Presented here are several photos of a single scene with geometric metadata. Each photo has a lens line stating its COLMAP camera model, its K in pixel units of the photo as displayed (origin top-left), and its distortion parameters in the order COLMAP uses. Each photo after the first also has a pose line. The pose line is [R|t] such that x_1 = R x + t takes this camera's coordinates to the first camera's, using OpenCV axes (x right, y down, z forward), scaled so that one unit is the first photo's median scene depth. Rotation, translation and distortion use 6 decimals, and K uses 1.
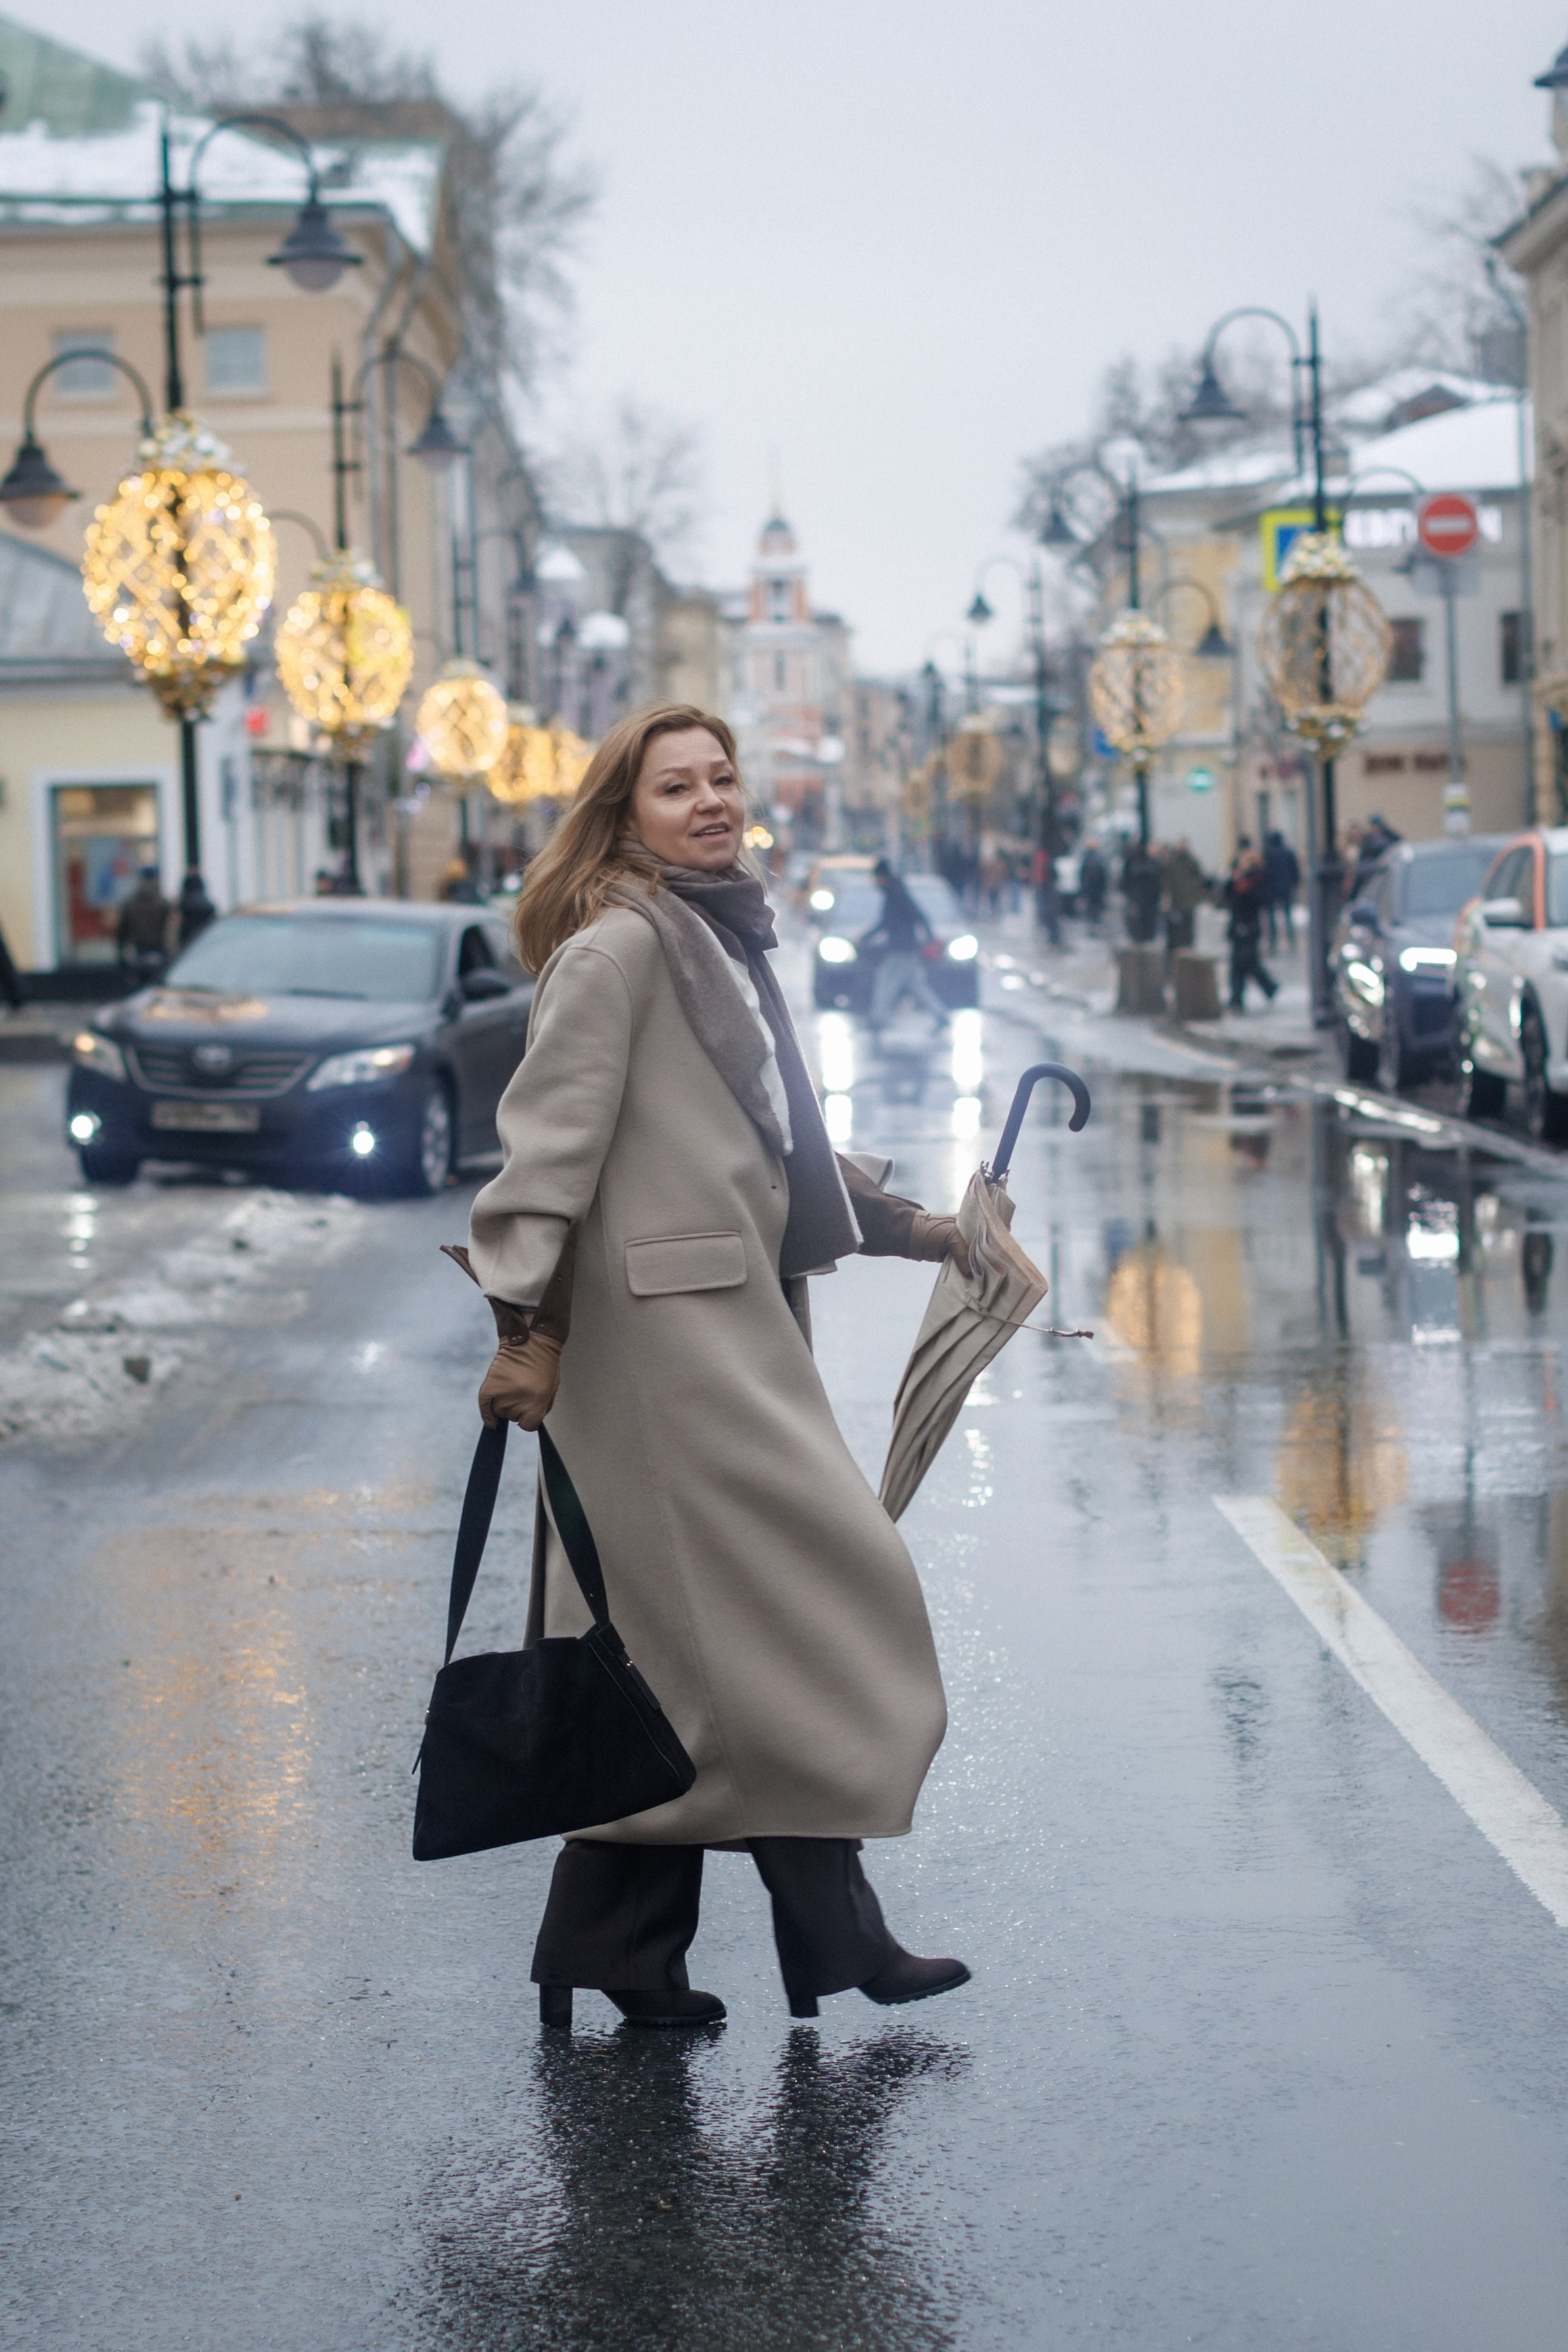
lens RADIAL K [[6118.3, 0, 784.0], [0, 6118.3, 1176.0], [0, 0, 1]] dist [0.071378, -0.485538]
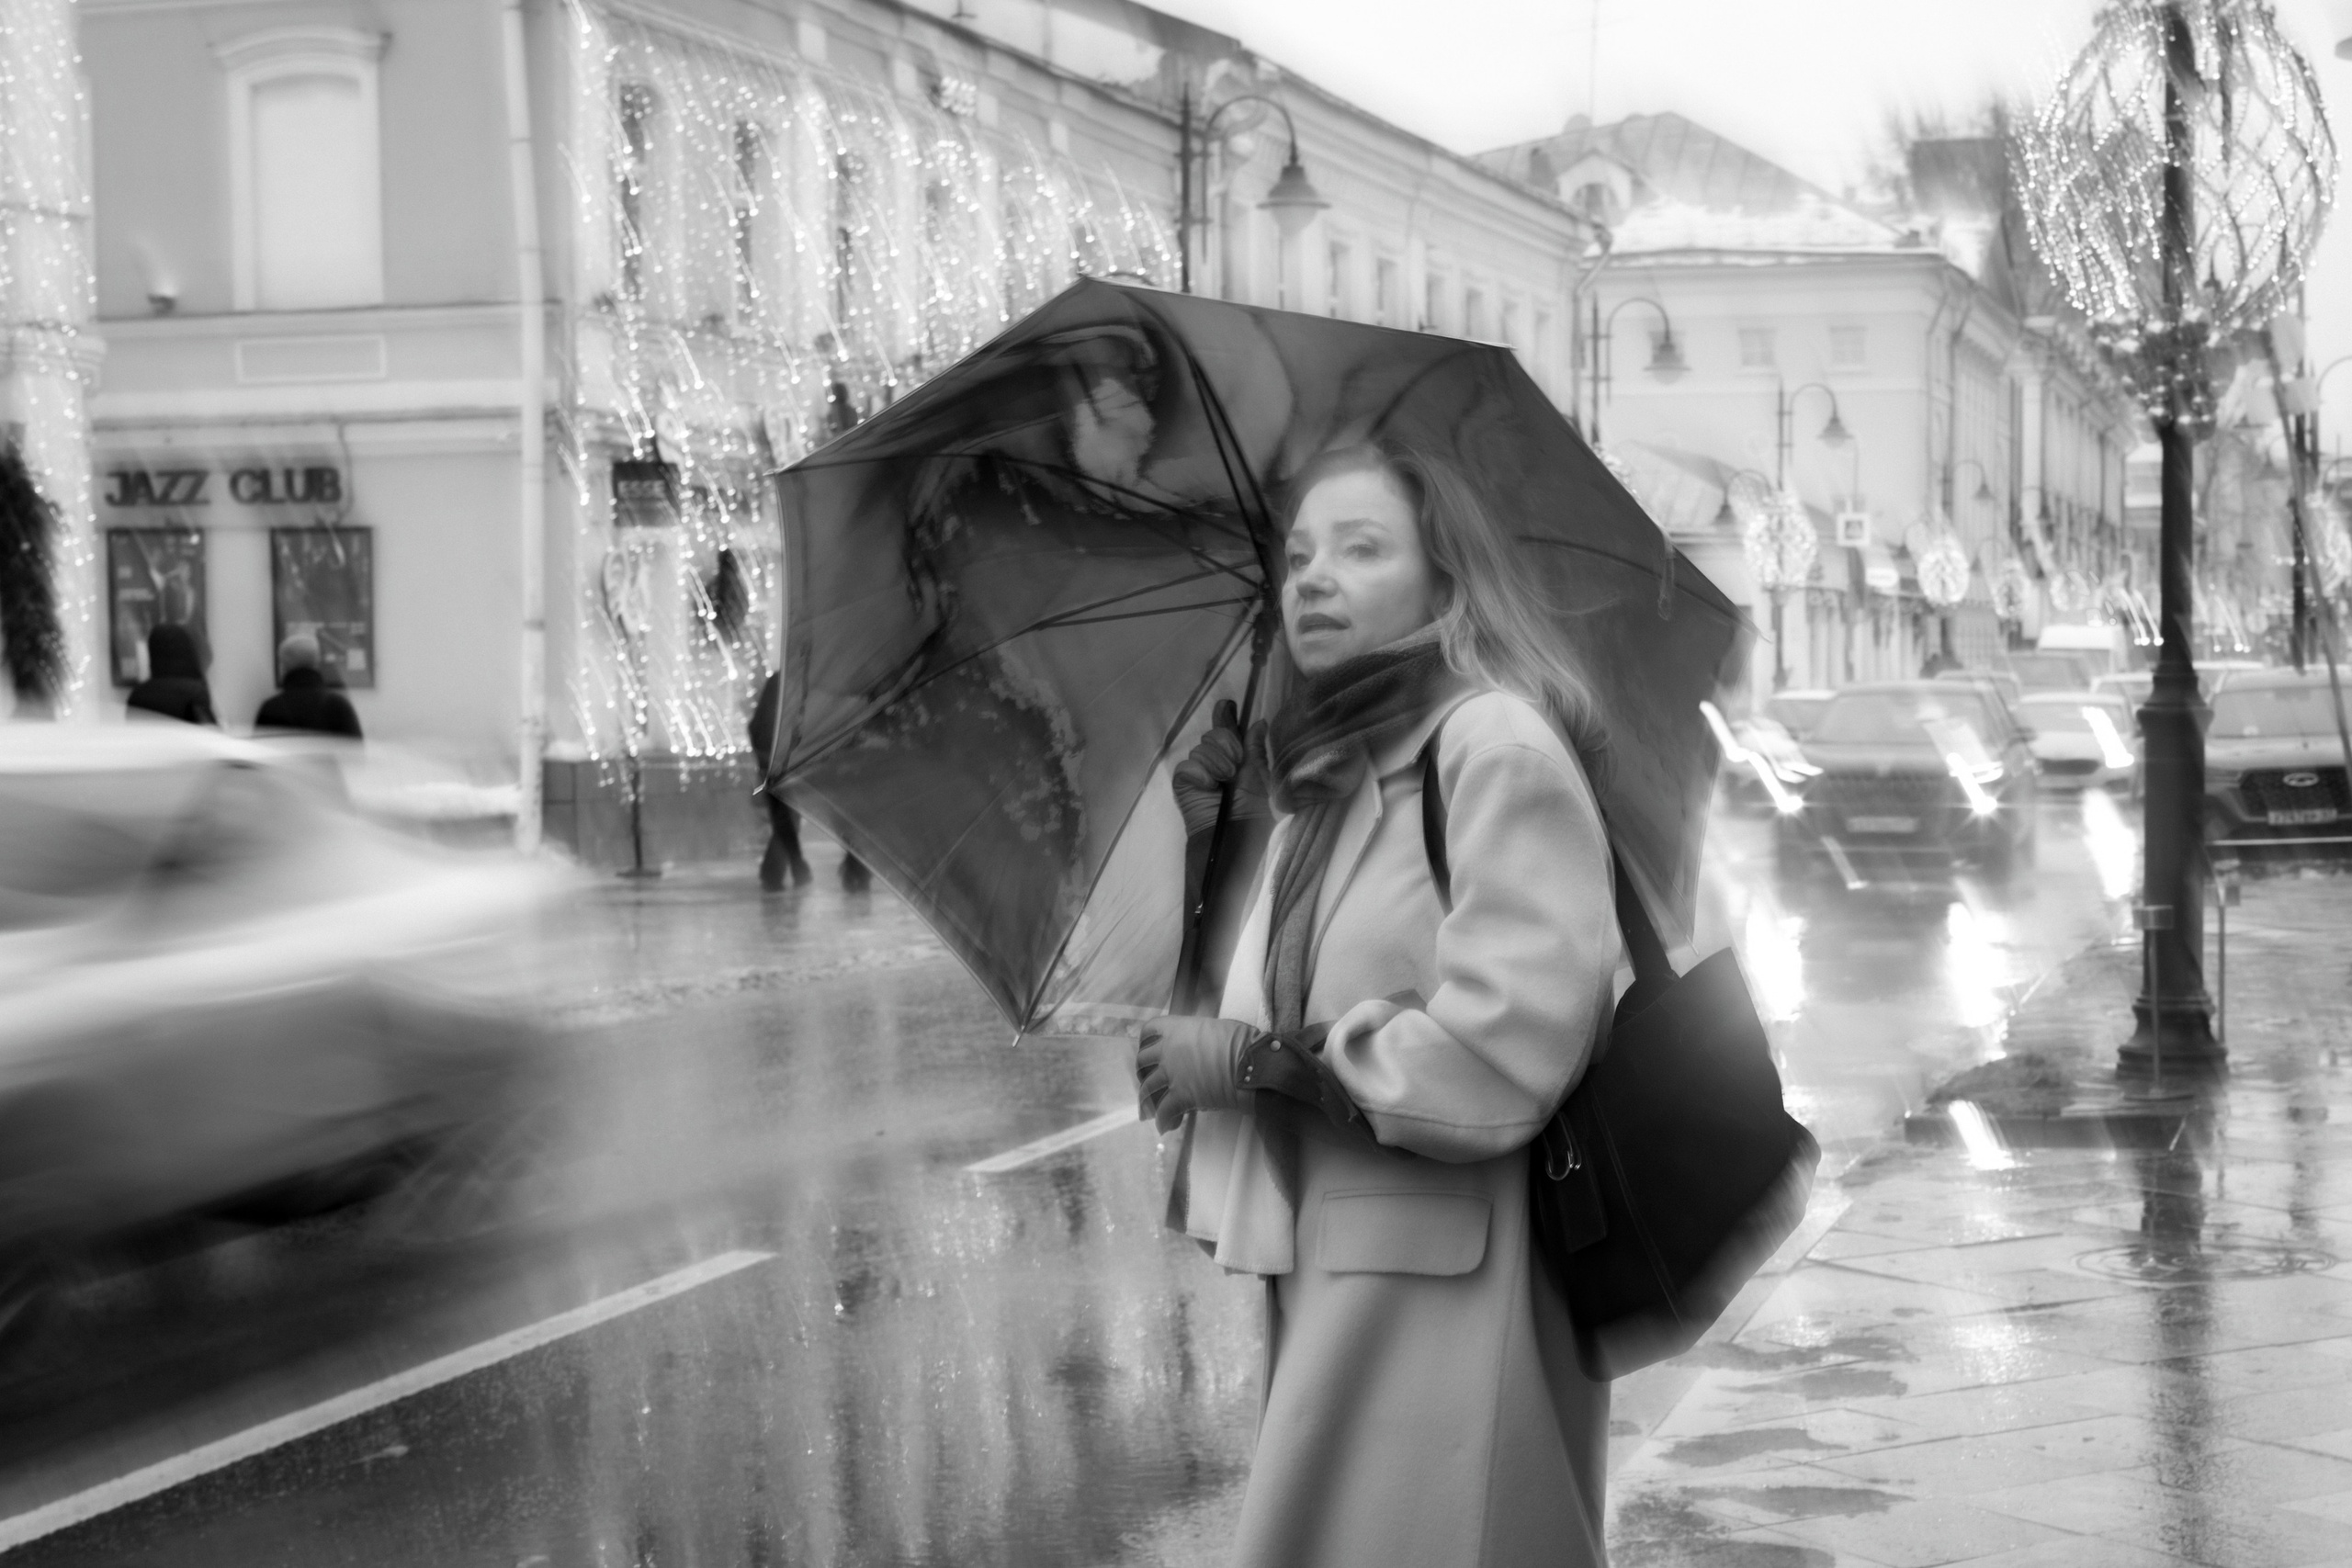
lens RADIAL K [[3981.7, 0, 1176.0], [0, 3981.7, 784.0], [0, 0, 1]] dist [0.004162, 0.040645]
pose [[0.960620, 0.032905, -0.275911, 0.085189], [-0.037002, 0.999269, -0.009654, 0.003539], [0.275391, 0.019483, 0.961135, -0.190500]]
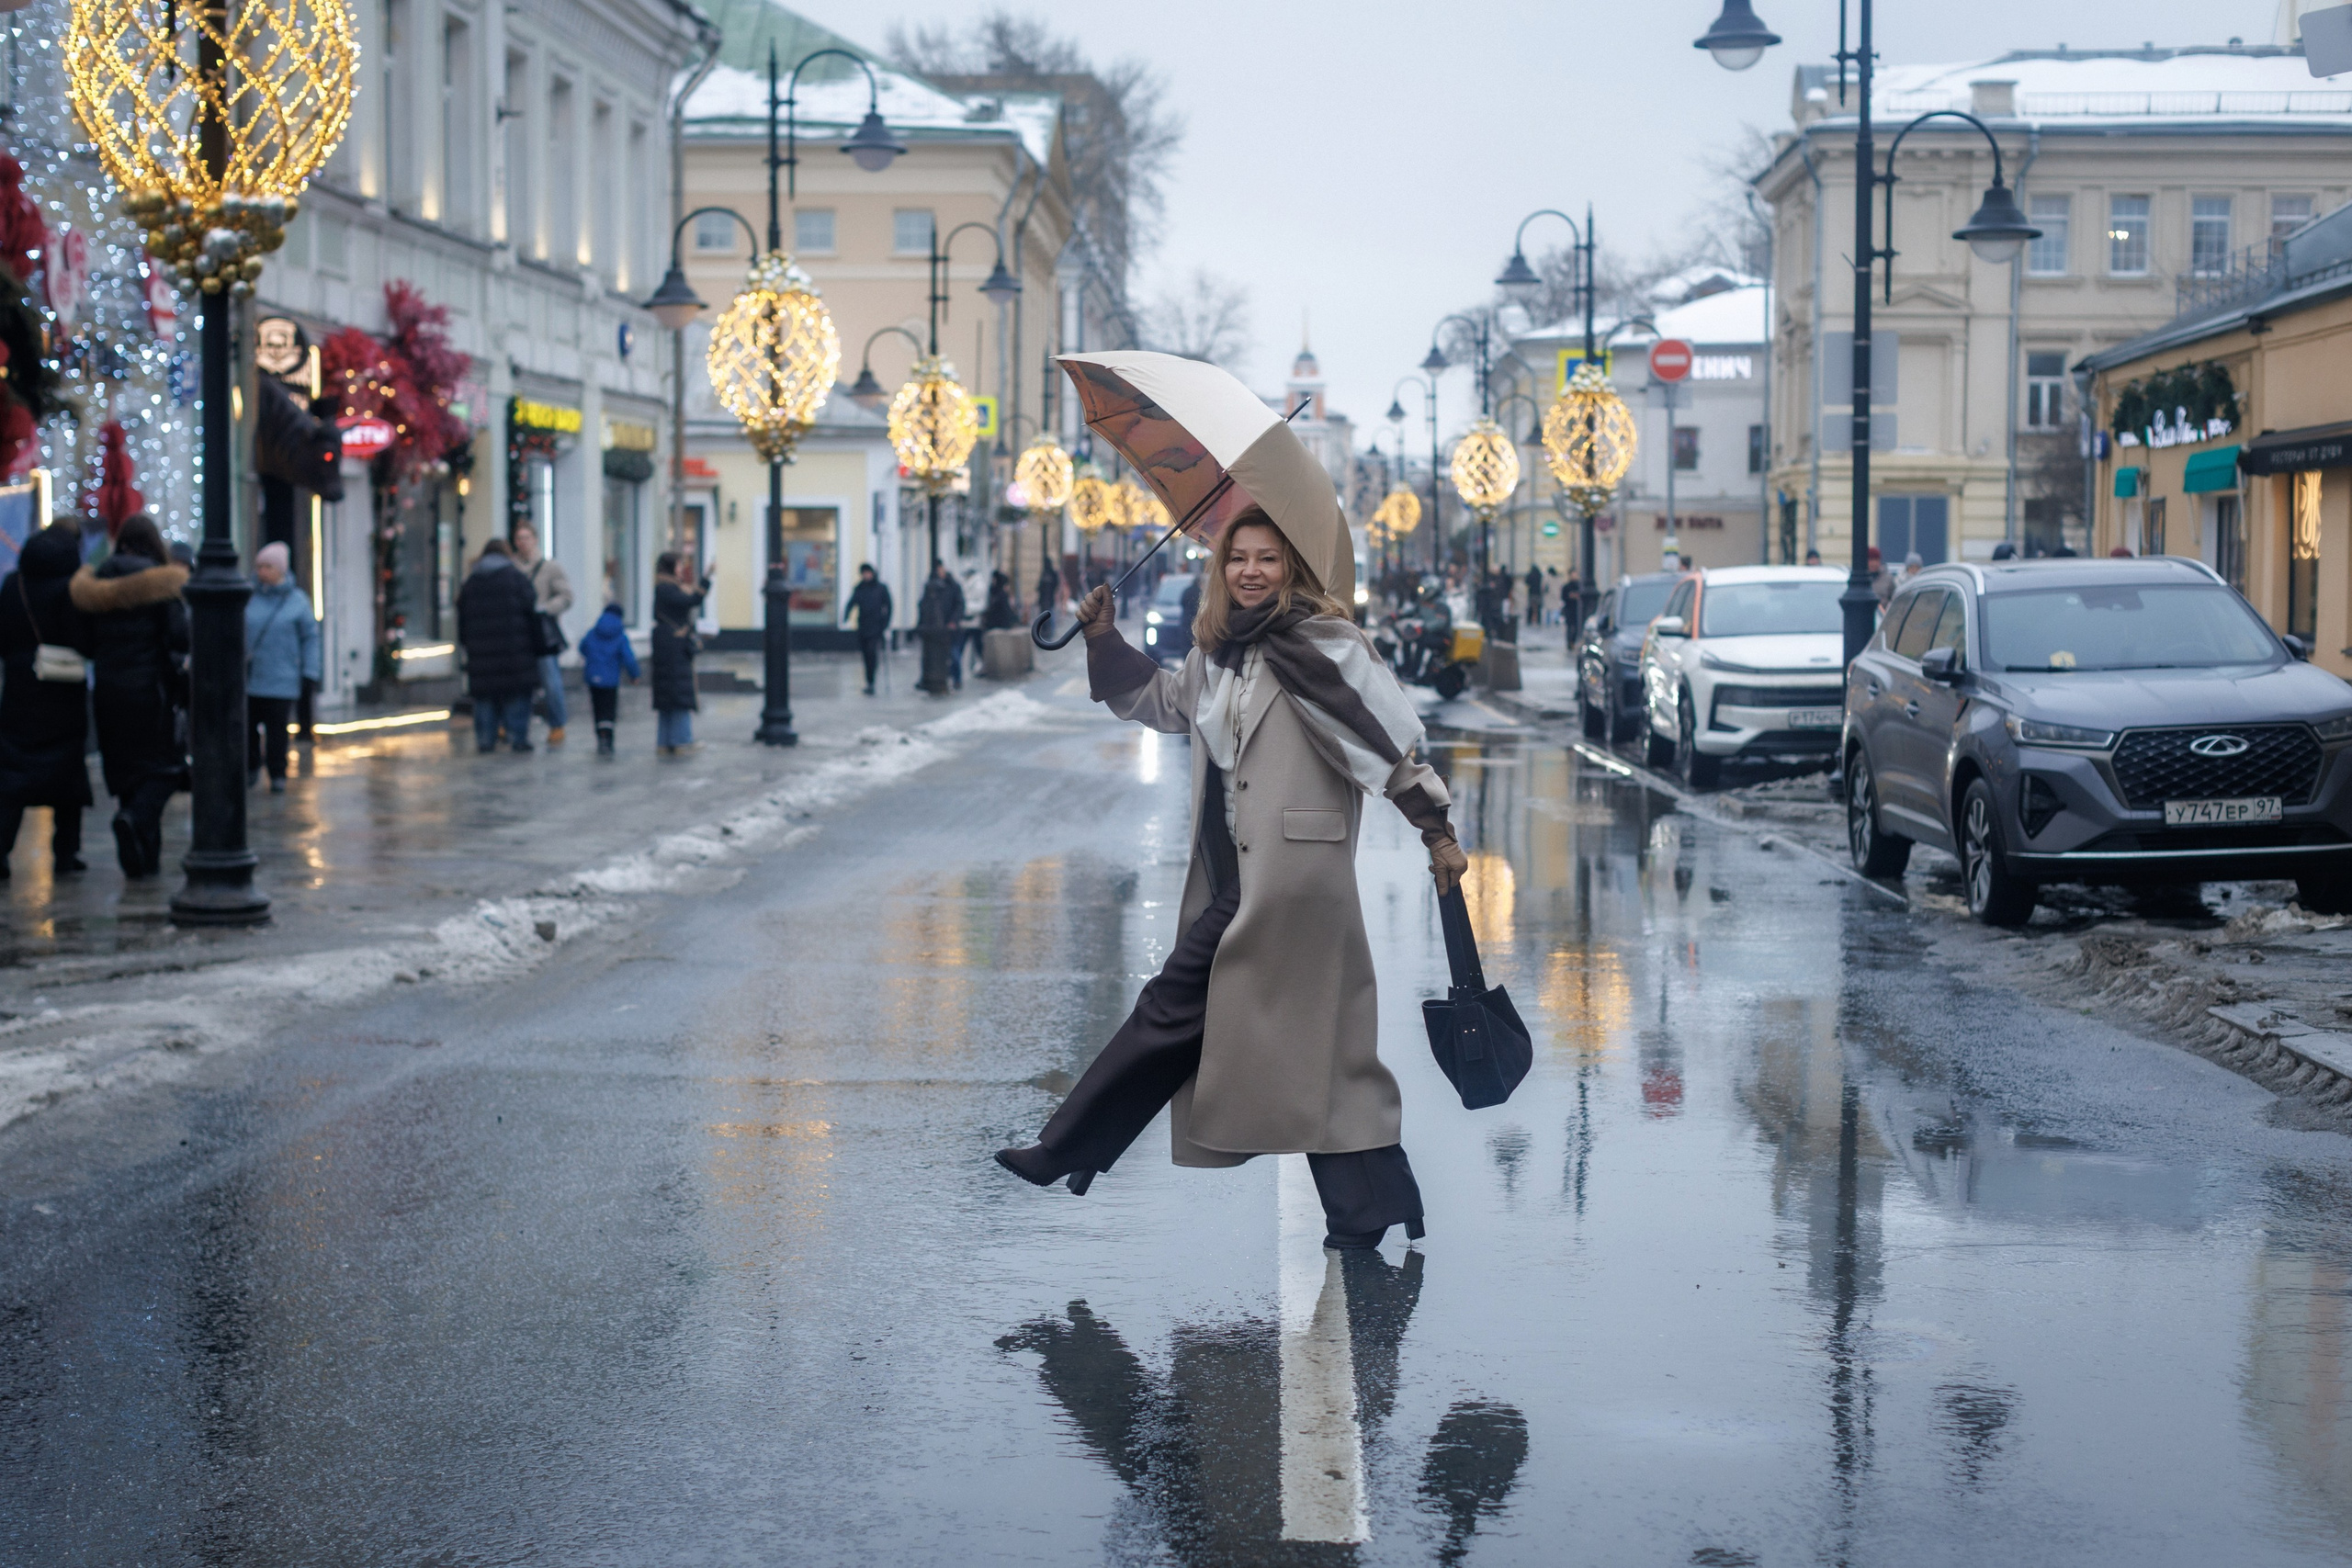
lens RADIAL K [[3981.7, 0, 1176.0], [0, 3981.7, 784.0], [0, 0, 1]] dist [0.004162, 0.040645]
pose [[0.999014, 0.034915, -0.027413, 0.016653], [-0.034867, 0.999389, 0.002247, -0.002286], [0.027475, -0.001289, 0.999622, 0.036489]]
